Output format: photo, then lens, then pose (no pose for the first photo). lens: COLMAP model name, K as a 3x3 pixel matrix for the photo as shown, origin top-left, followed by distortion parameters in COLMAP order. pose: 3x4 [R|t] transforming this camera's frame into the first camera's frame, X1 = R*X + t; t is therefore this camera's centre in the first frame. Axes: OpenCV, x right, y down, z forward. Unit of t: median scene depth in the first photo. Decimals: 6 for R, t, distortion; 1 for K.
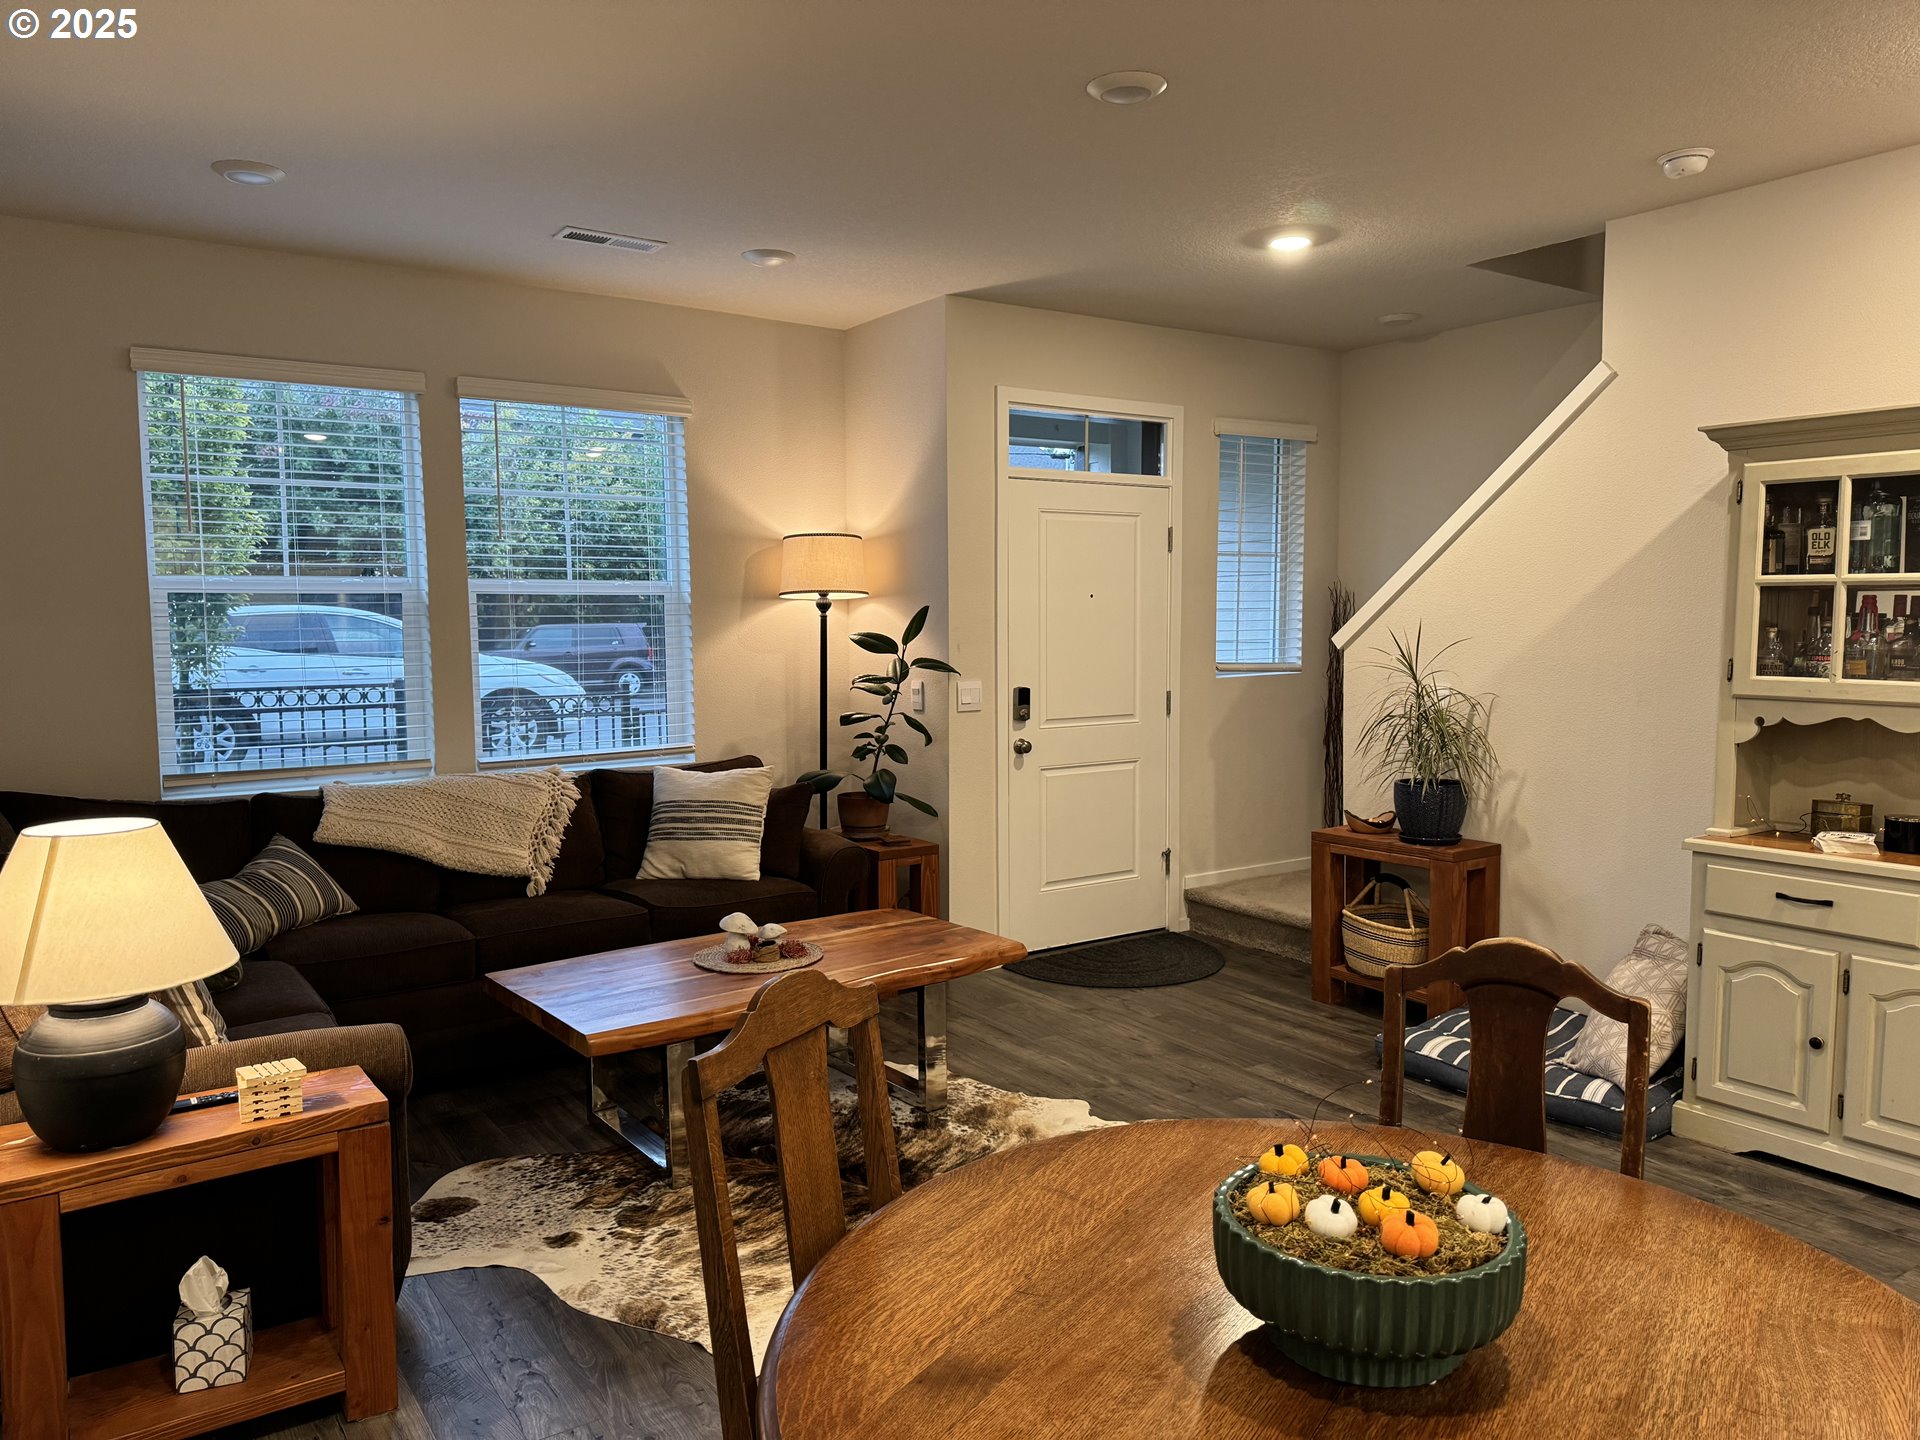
lens RADIAL K [[1336.3, 0, 960.0], [0, 1336.3, 720.0], [0, 0, 1]] dist [0.075153, -0.080970]
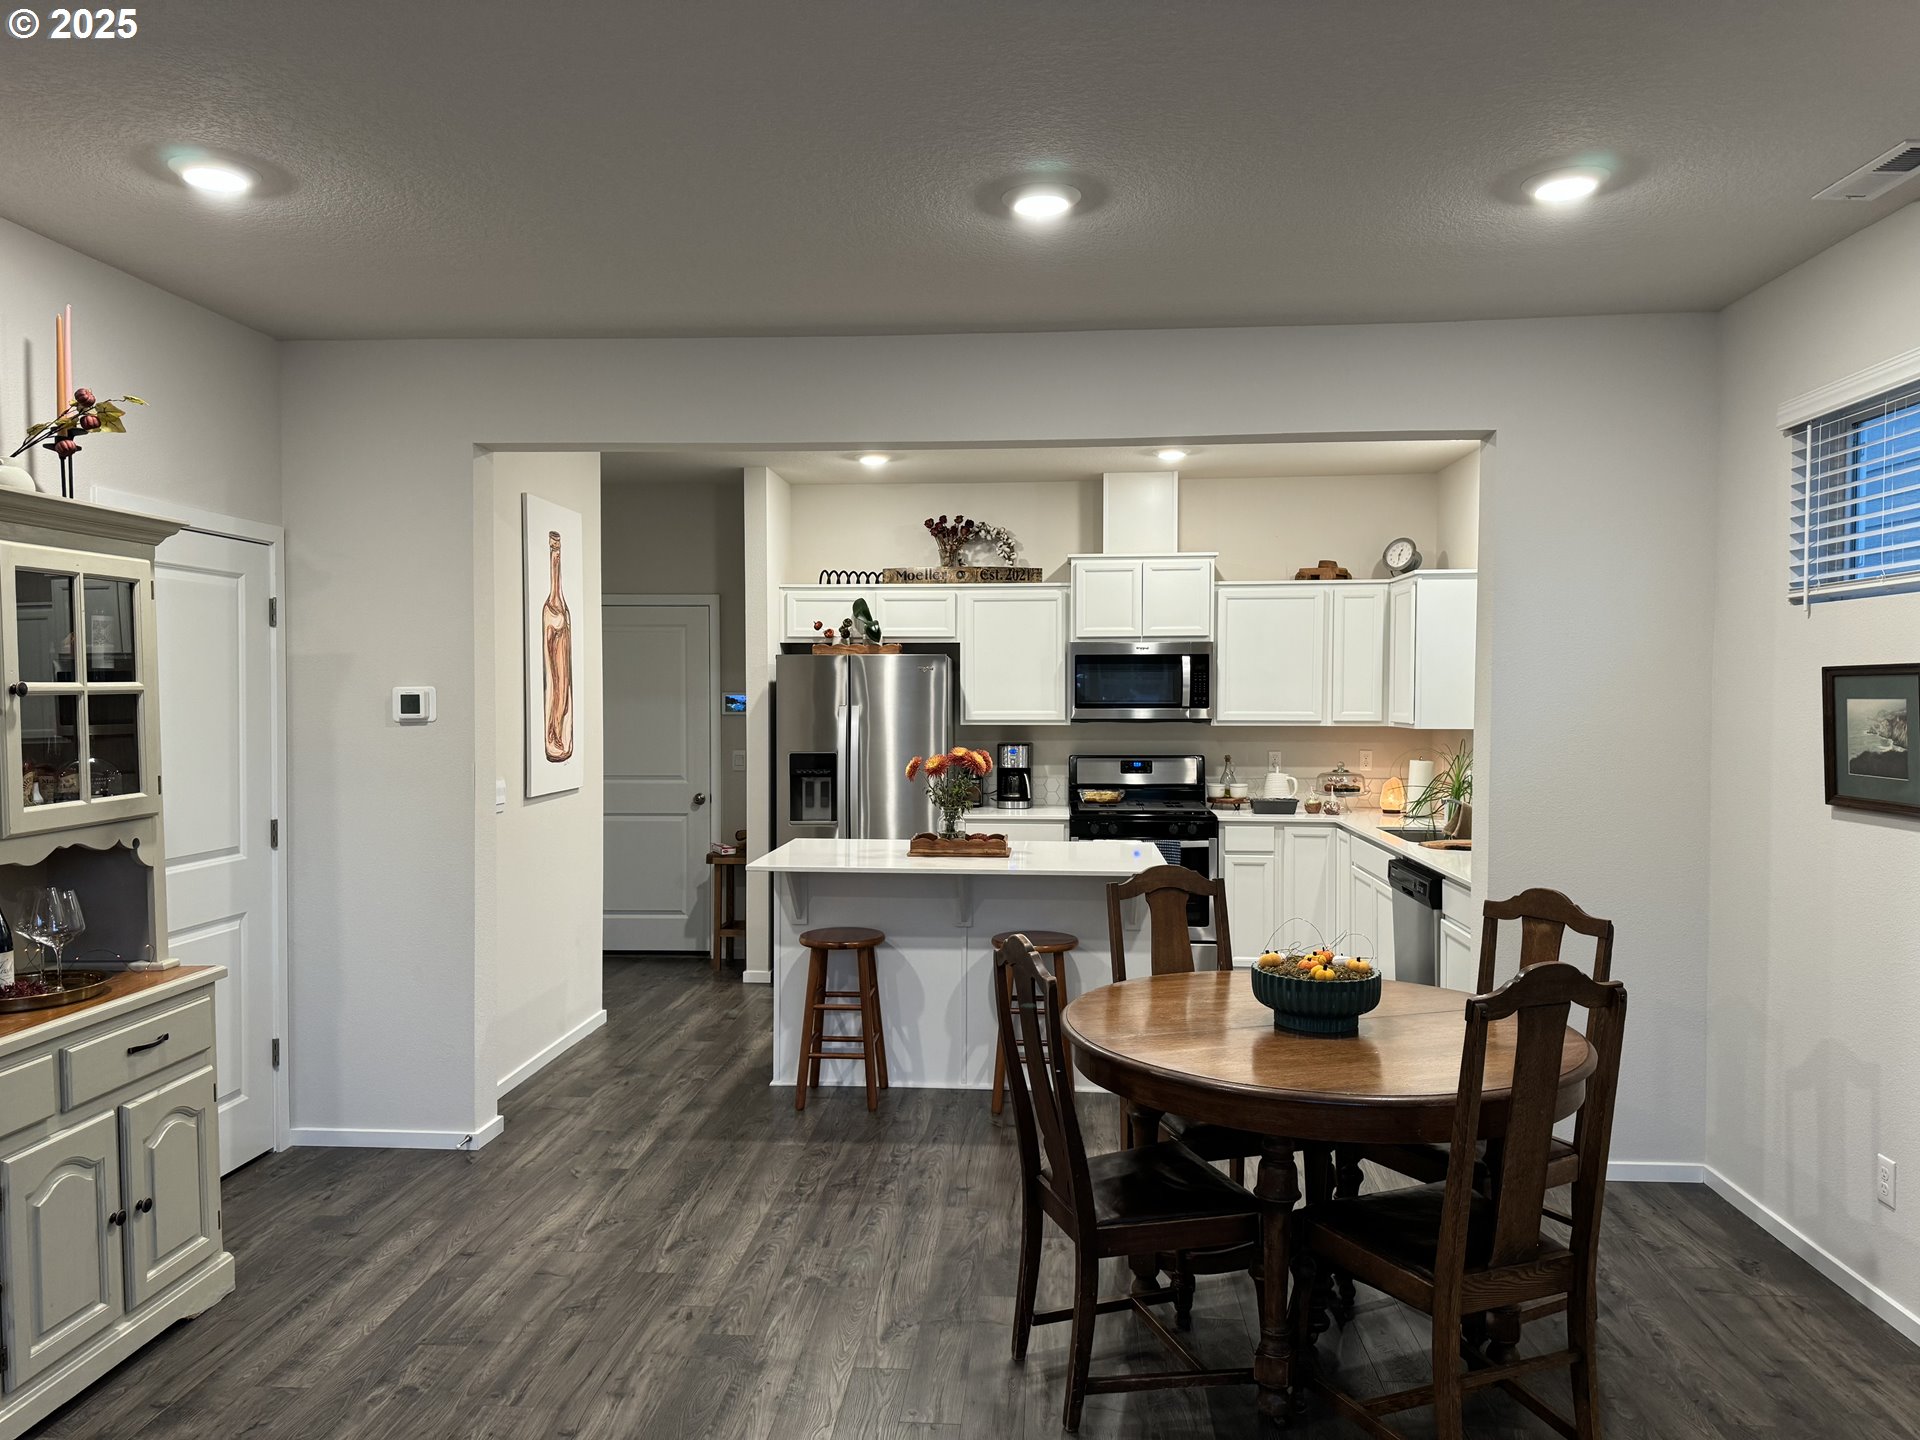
lens RADIAL K [[1336.3, 0, 960.0], [0, 1336.3, 720.0], [0, 0, 1]] dist [0.075153, -0.080970]
pose [[-0.775756, -0.004133, 0.631020, -0.256600], [0.055334, 0.995681, 0.074546, -0.103012], [-0.628603, 0.092747, -0.772177, 1.139472]]
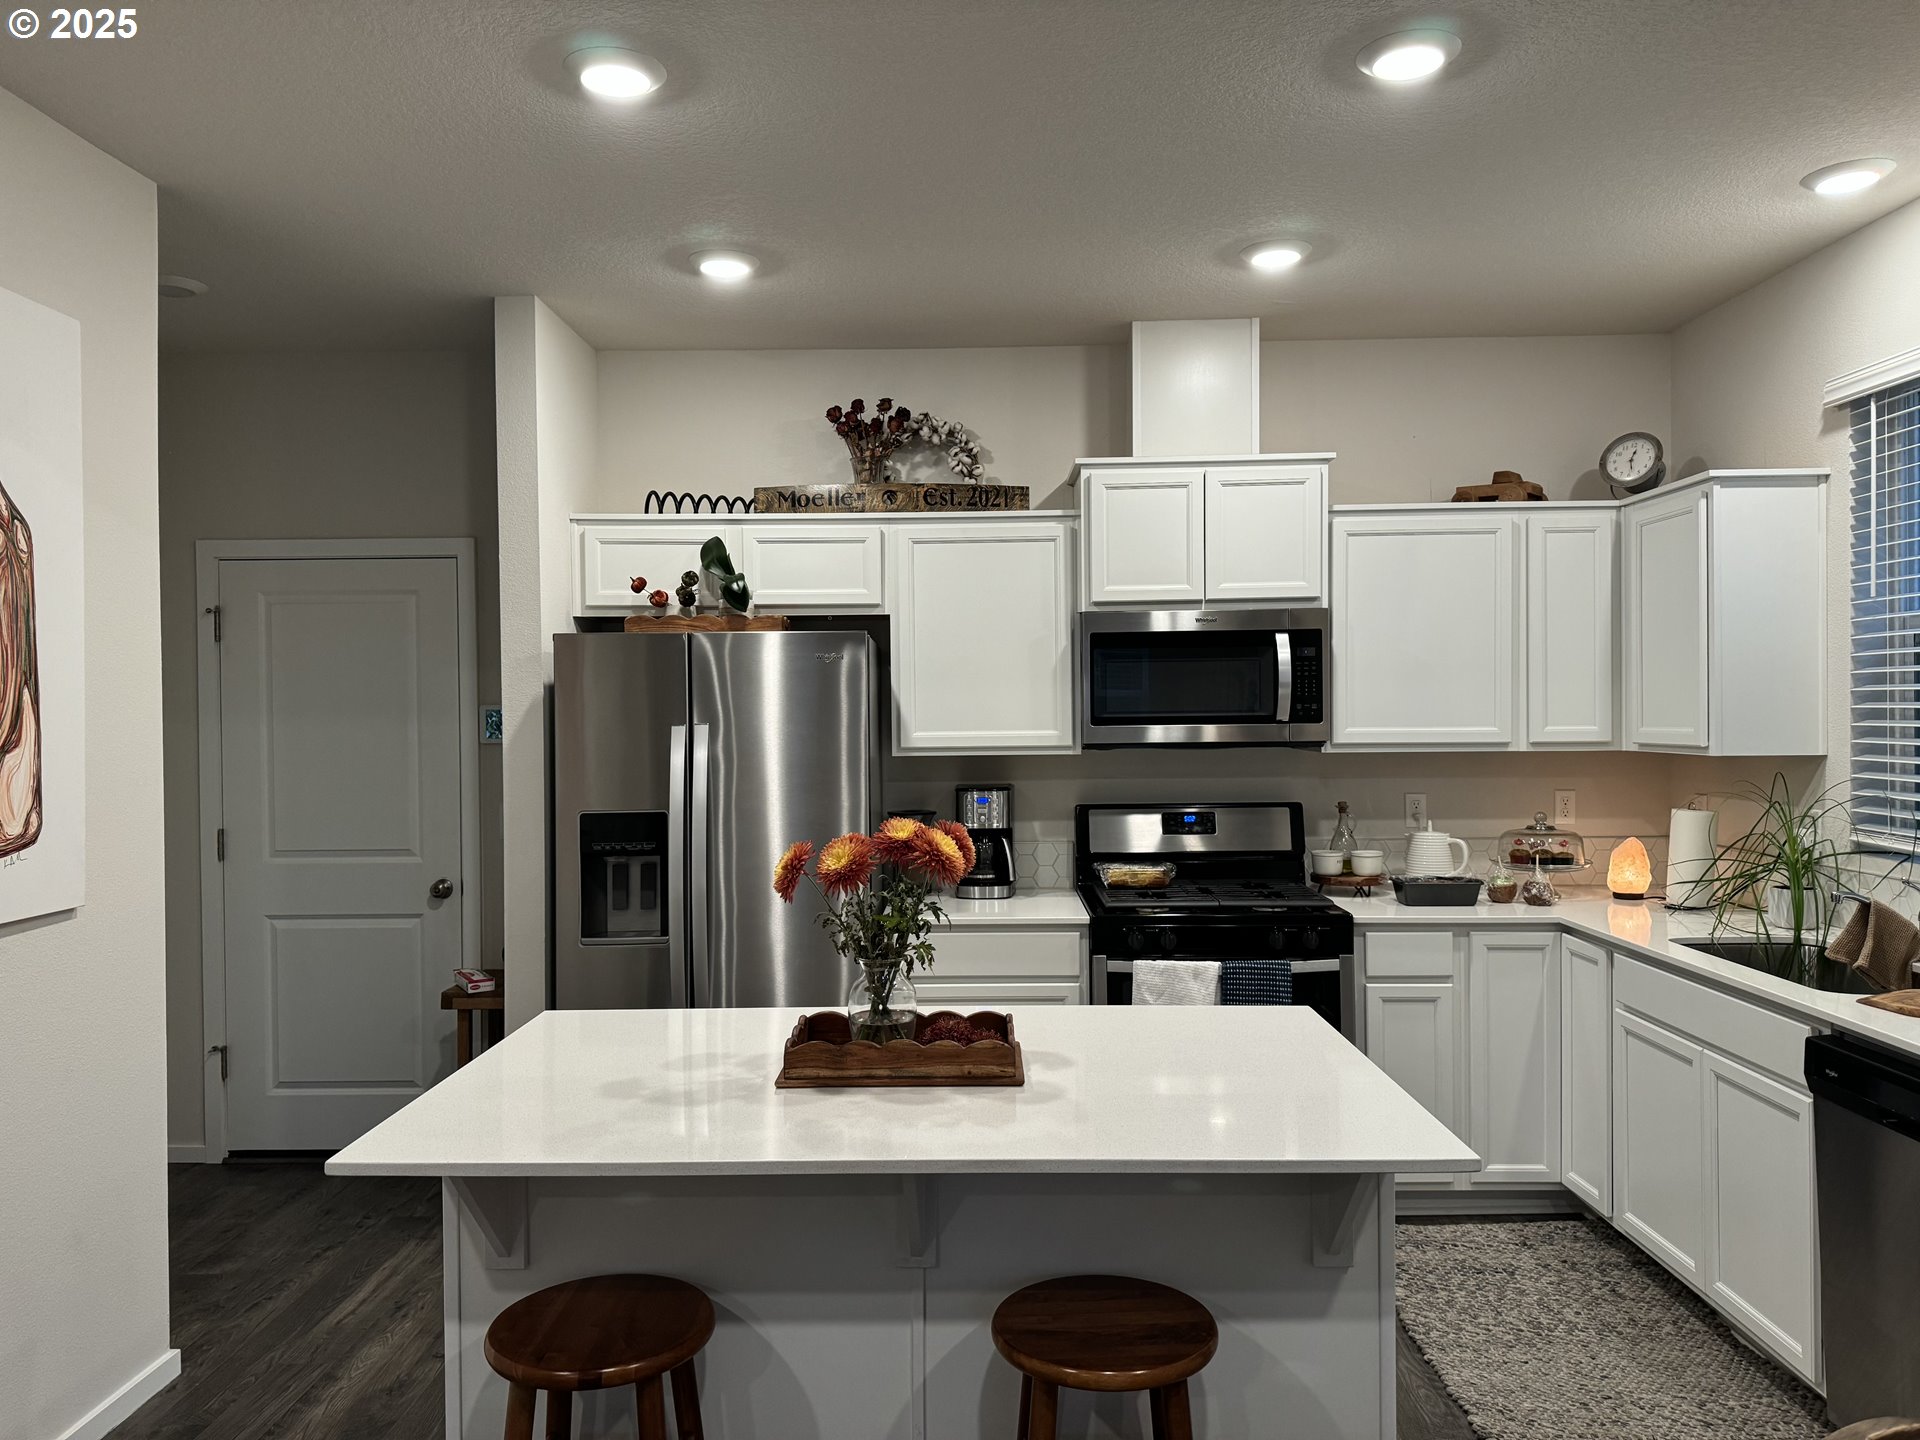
lens RADIAL K [[1336.3, 0, 960.0], [0, 1336.3, 720.0], [0, 0, 1]] dist [0.075153, -0.080970]
pose [[-0.812352, 0.013647, 0.583008, 0.270637], [0.062398, 0.996021, 0.063629, -0.049036], [-0.579820, 0.088068, -0.809971, 0.509206]]
